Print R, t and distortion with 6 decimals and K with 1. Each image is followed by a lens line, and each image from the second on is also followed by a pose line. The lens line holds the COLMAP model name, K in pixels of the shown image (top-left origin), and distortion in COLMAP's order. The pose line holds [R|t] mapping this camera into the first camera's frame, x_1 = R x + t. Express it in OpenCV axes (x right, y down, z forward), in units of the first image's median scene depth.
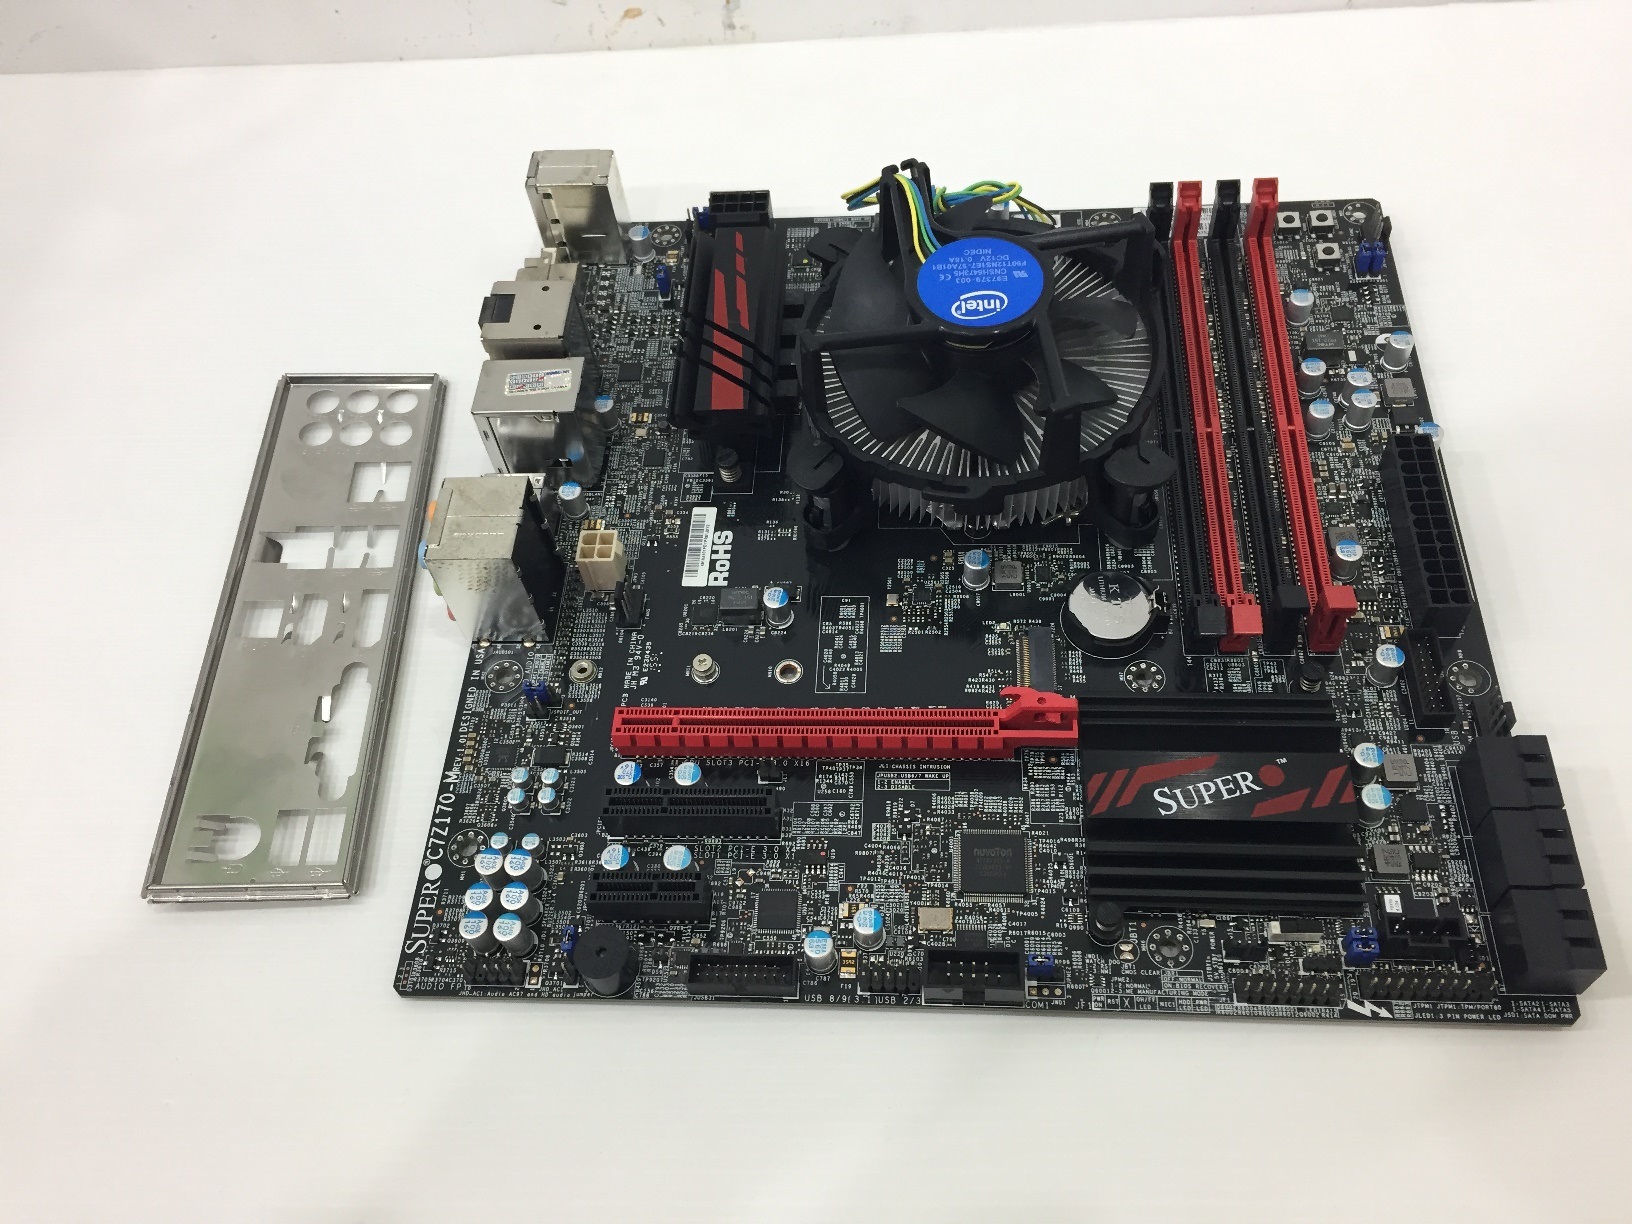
lens RADIAL K [[1409.8, 0, 818.8], [0, 1409.8, 616.2], [0, 0, 1]] dist [0.062147, -0.065601]
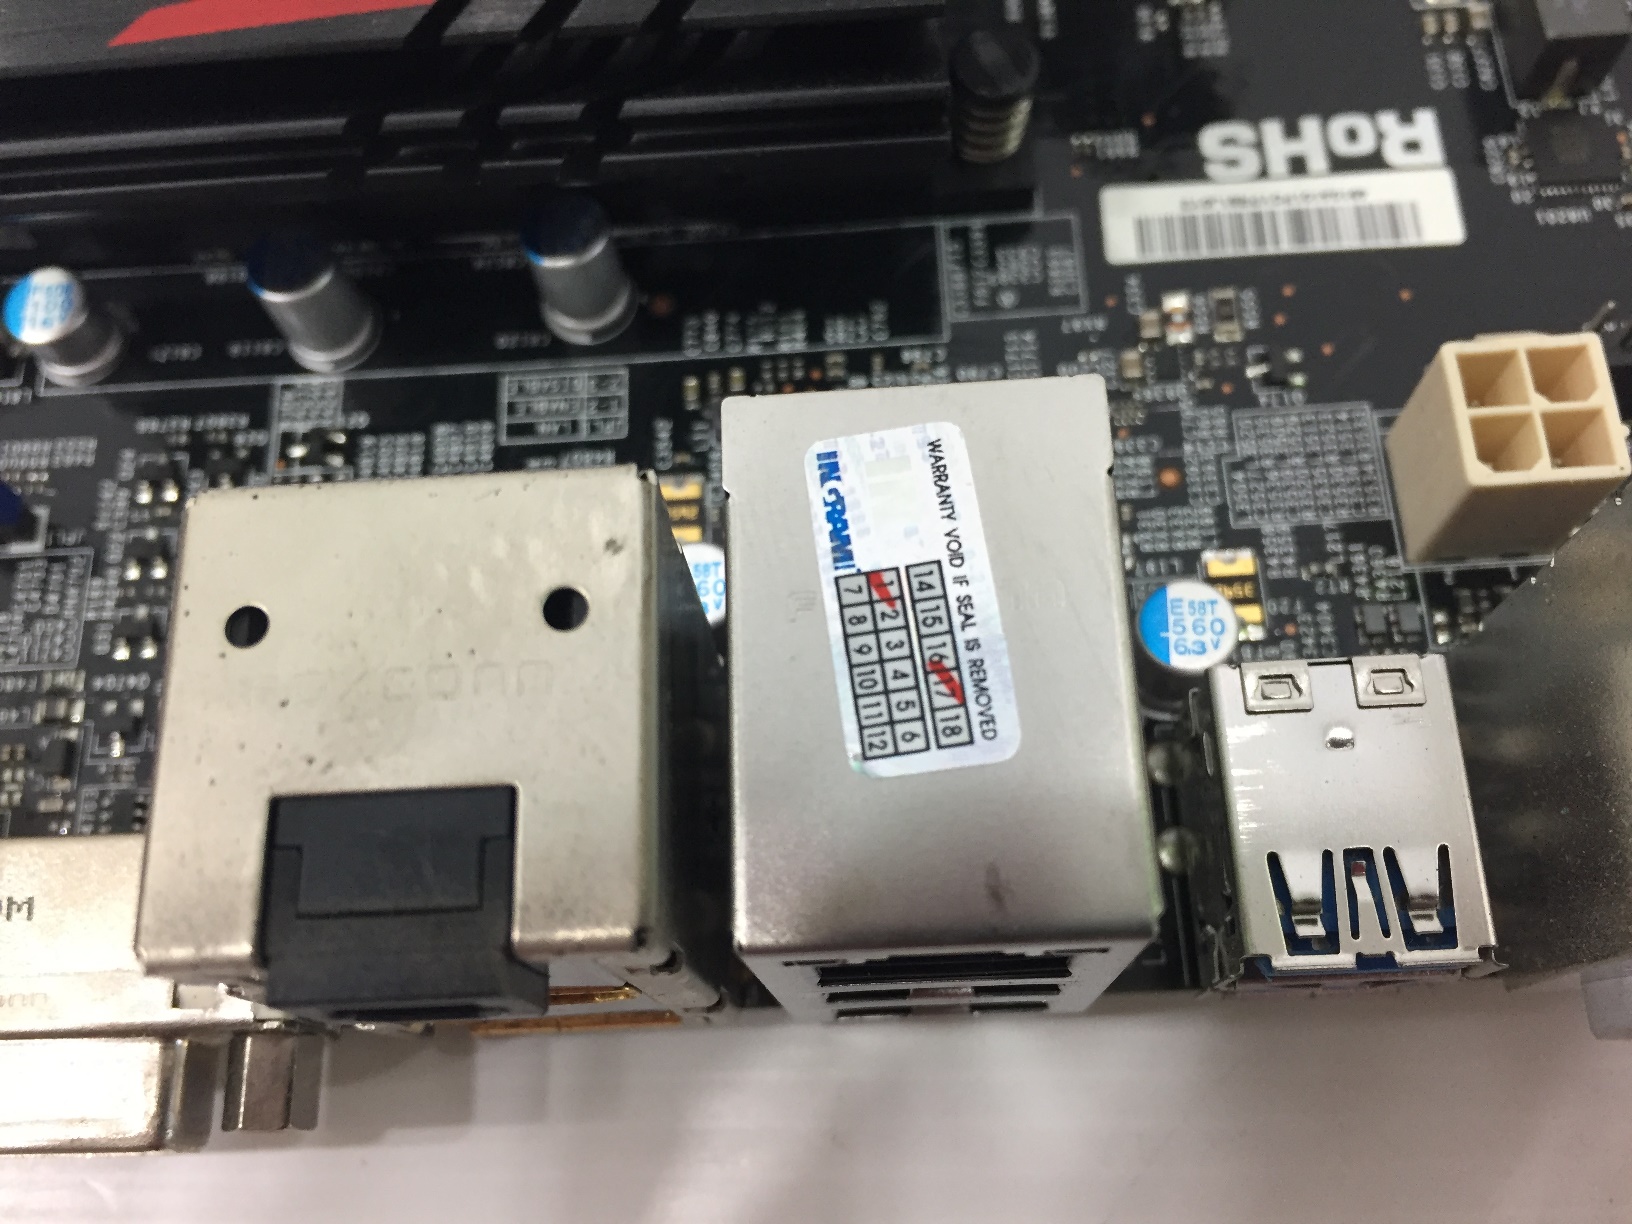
lens RADIAL K [[1474.5, 0, 816.0], [0, 1474.5, 612.0], [0, 0, 1]] dist [0.065179, -0.160529]
pose [[-0.081510, -0.903197, 0.421416, -0.313547], [0.863096, 0.147480, 0.483026, -0.299656], [-0.498418, 0.403095, 0.767525, 0.969654]]
